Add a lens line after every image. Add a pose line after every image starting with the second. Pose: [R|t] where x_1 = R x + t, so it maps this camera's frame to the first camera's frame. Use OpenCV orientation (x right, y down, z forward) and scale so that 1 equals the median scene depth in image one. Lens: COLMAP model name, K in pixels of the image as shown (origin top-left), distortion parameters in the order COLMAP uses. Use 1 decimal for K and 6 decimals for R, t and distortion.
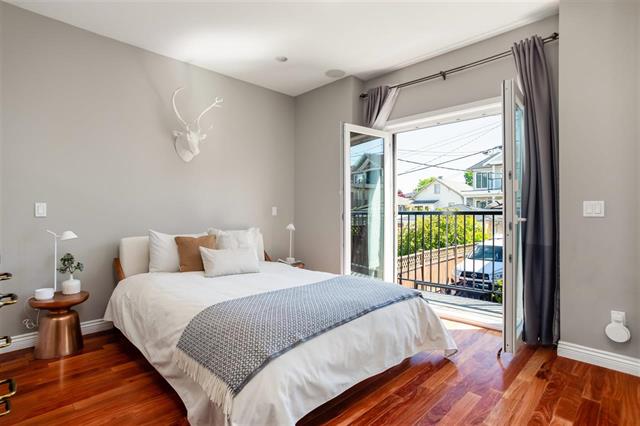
lens RADIAL K [[331.1, 0, 320.0], [0, 331.1, 213.0], [0, 0, 1]] dist [0.000615, 0.000423]
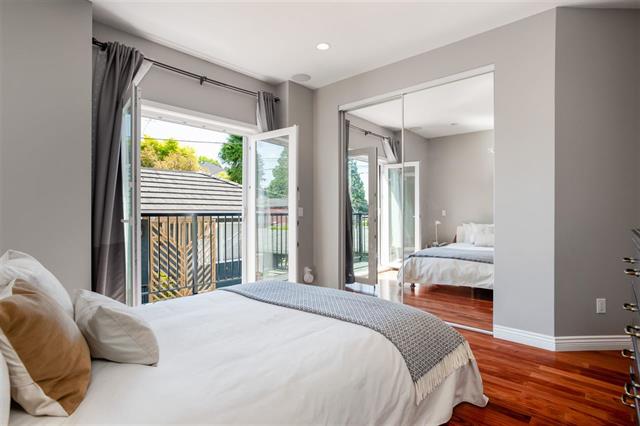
lens RADIAL K [[331.1, 0, 320.0], [0, 331.1, 213.0], [0, 0, 1]] dist [0.000615, 0.000423]
pose [[-0.021412, -0.000777, 0.999770, -0.665077], [-0.000425, 1.000000, 0.000769, -0.002621], [-0.999771, -0.000408, -0.021413, 0.652910]]
